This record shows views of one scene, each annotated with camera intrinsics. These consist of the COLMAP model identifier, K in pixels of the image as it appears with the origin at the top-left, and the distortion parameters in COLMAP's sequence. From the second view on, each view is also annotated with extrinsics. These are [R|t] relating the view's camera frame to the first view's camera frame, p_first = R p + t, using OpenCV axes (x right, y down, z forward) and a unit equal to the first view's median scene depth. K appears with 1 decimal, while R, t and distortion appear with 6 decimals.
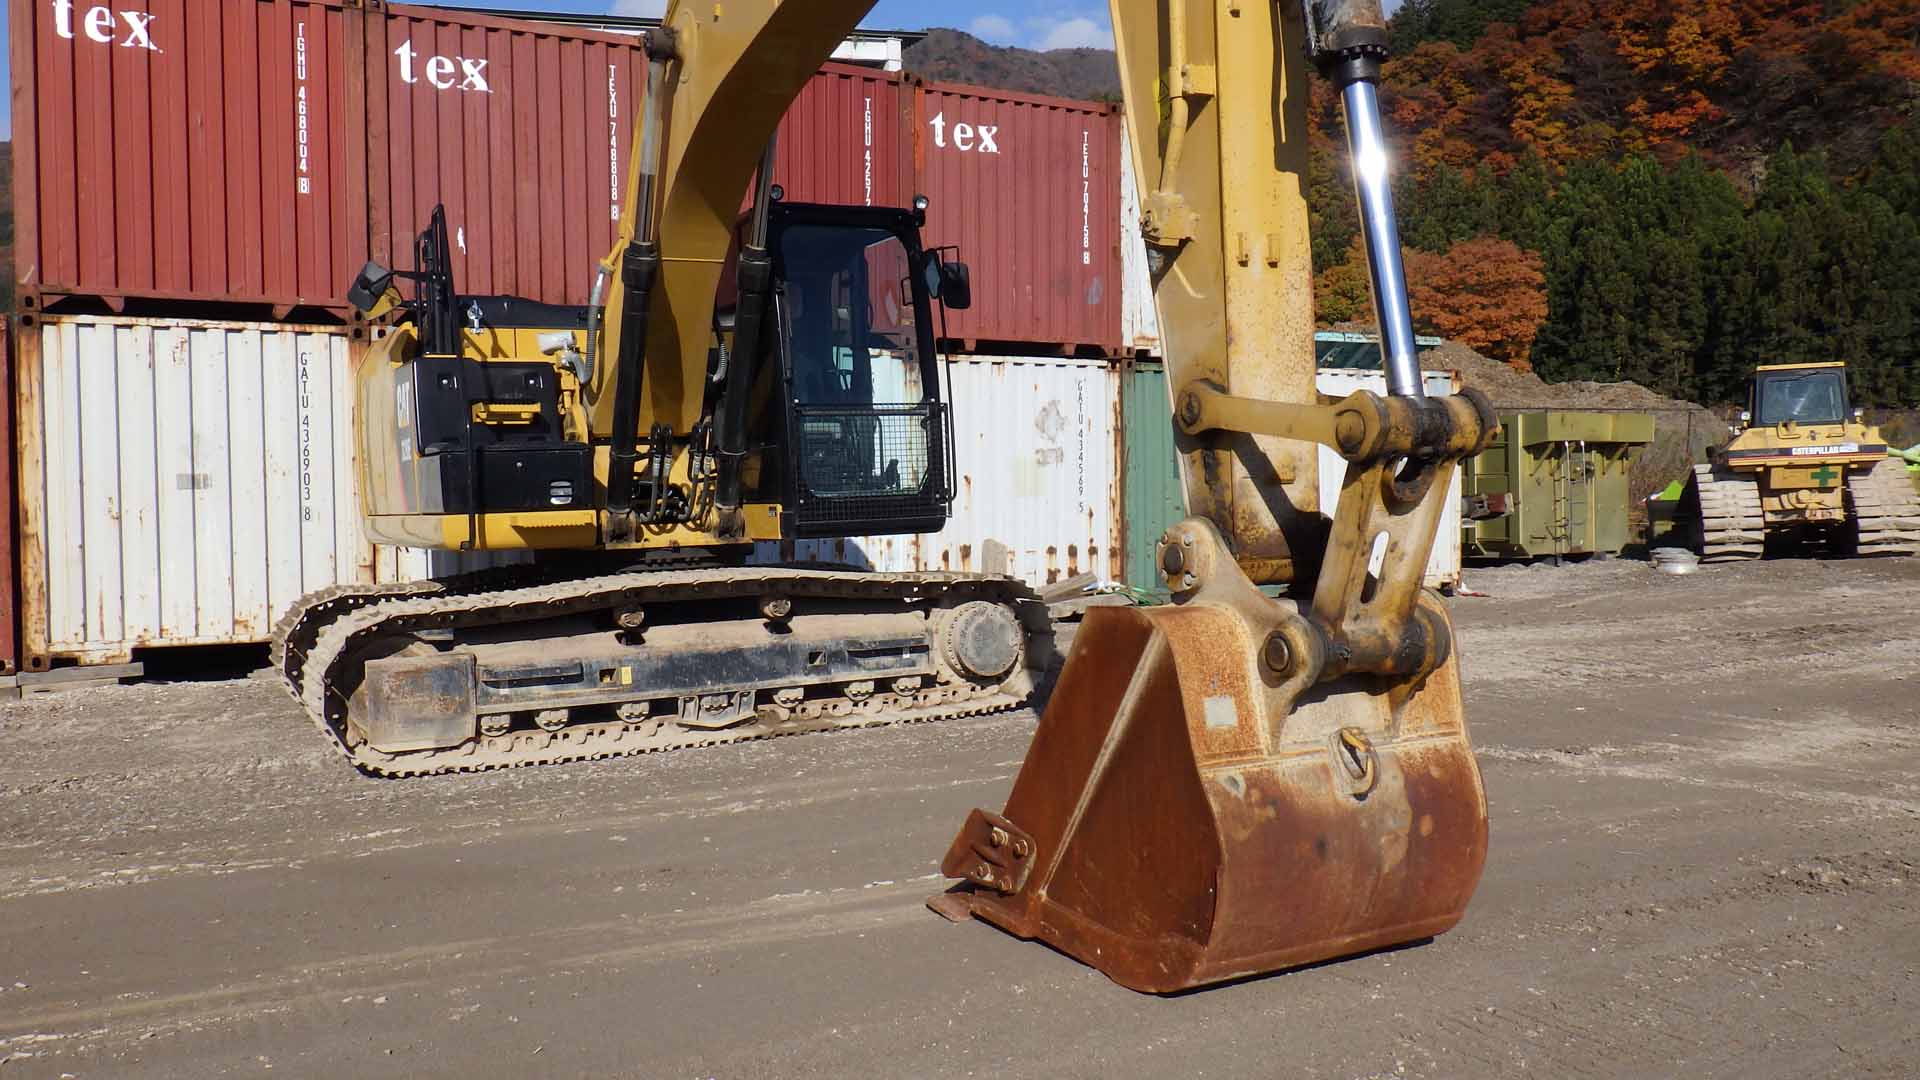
lens RADIAL K [[1626.9, 0, 960.0], [0, 1626.9, 540.0], [0, 0, 1]] dist [0.021096, -0.007217]
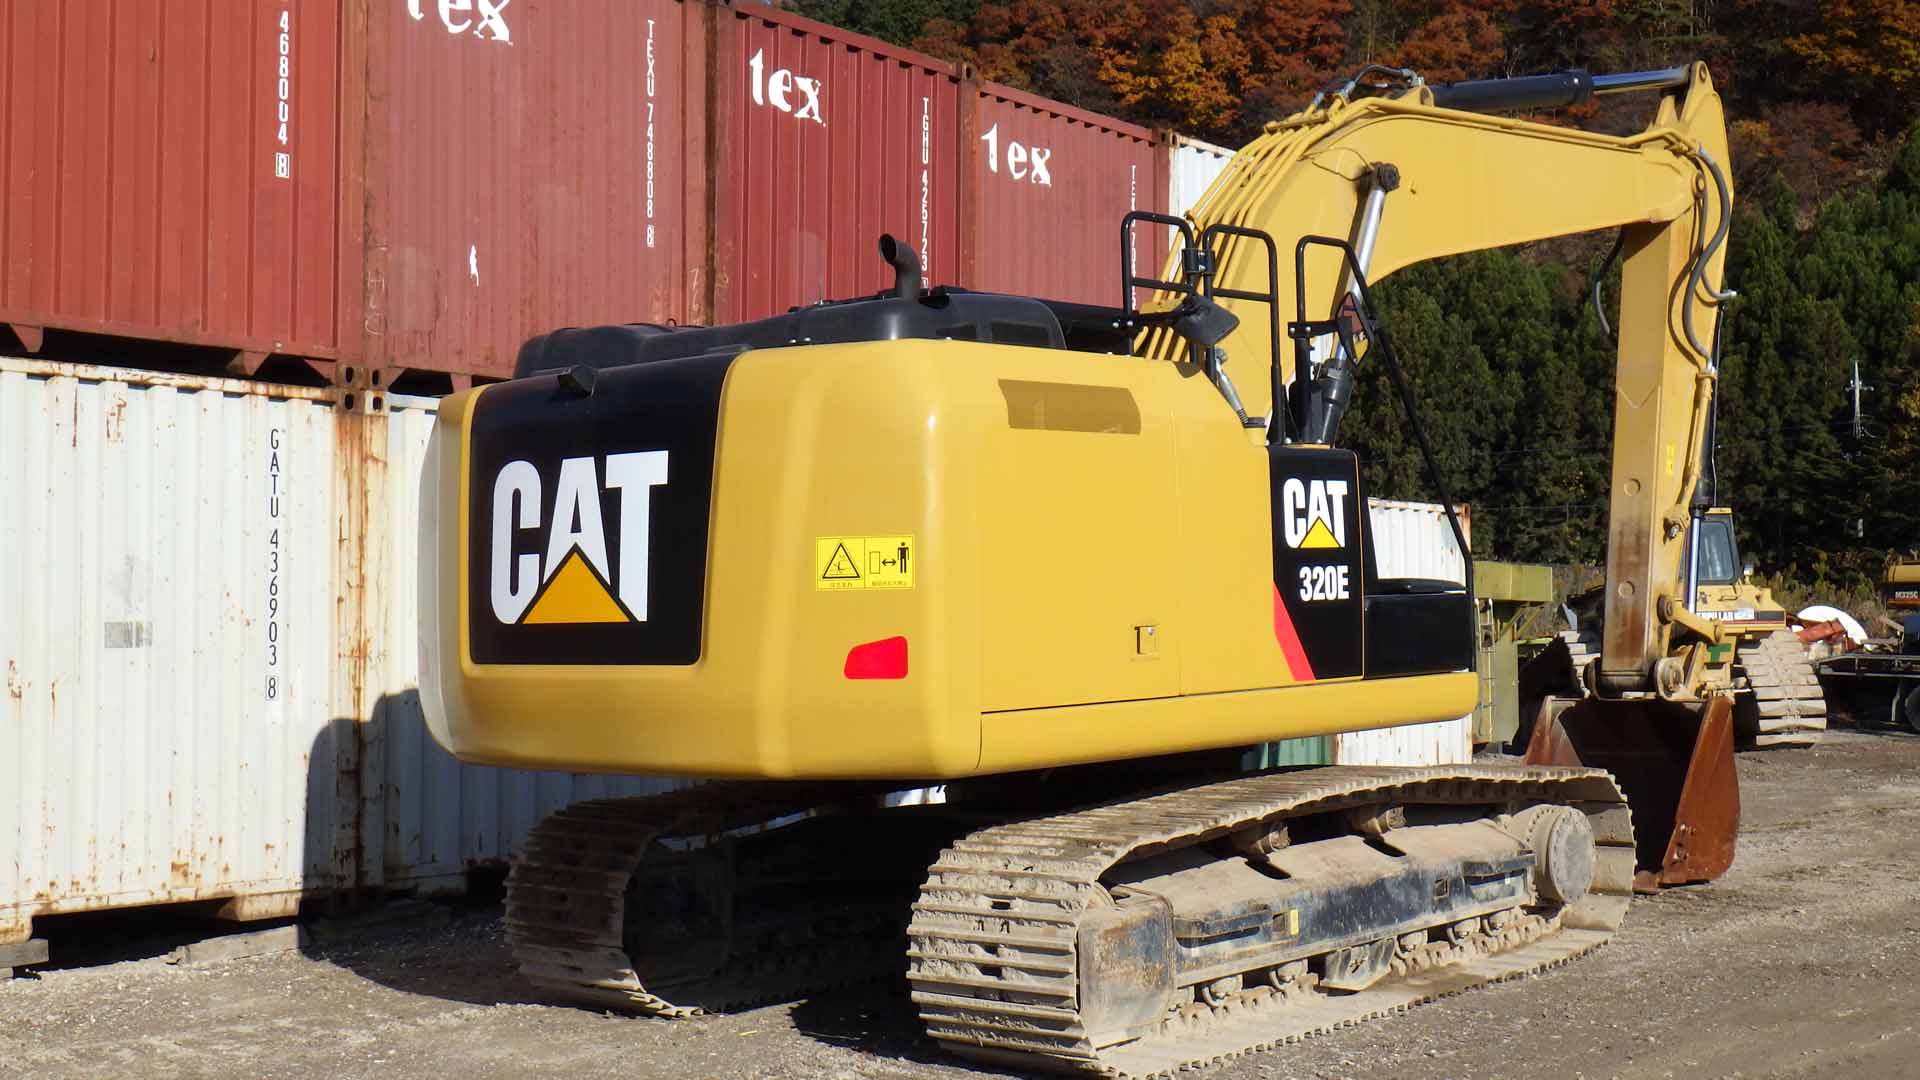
lens RADIAL K [[2456.6, 0, 960.0], [0, 2456.6, 540.0], [0, 0, 1]] dist [-0.020390, 0.033695]
pose [[0.924954, 0.026307, 0.379168, -0.279482], [0.003737, 0.996924, -0.078285, 0.000724], [-0.380061, 0.073826, 0.922010, 0.023097]]
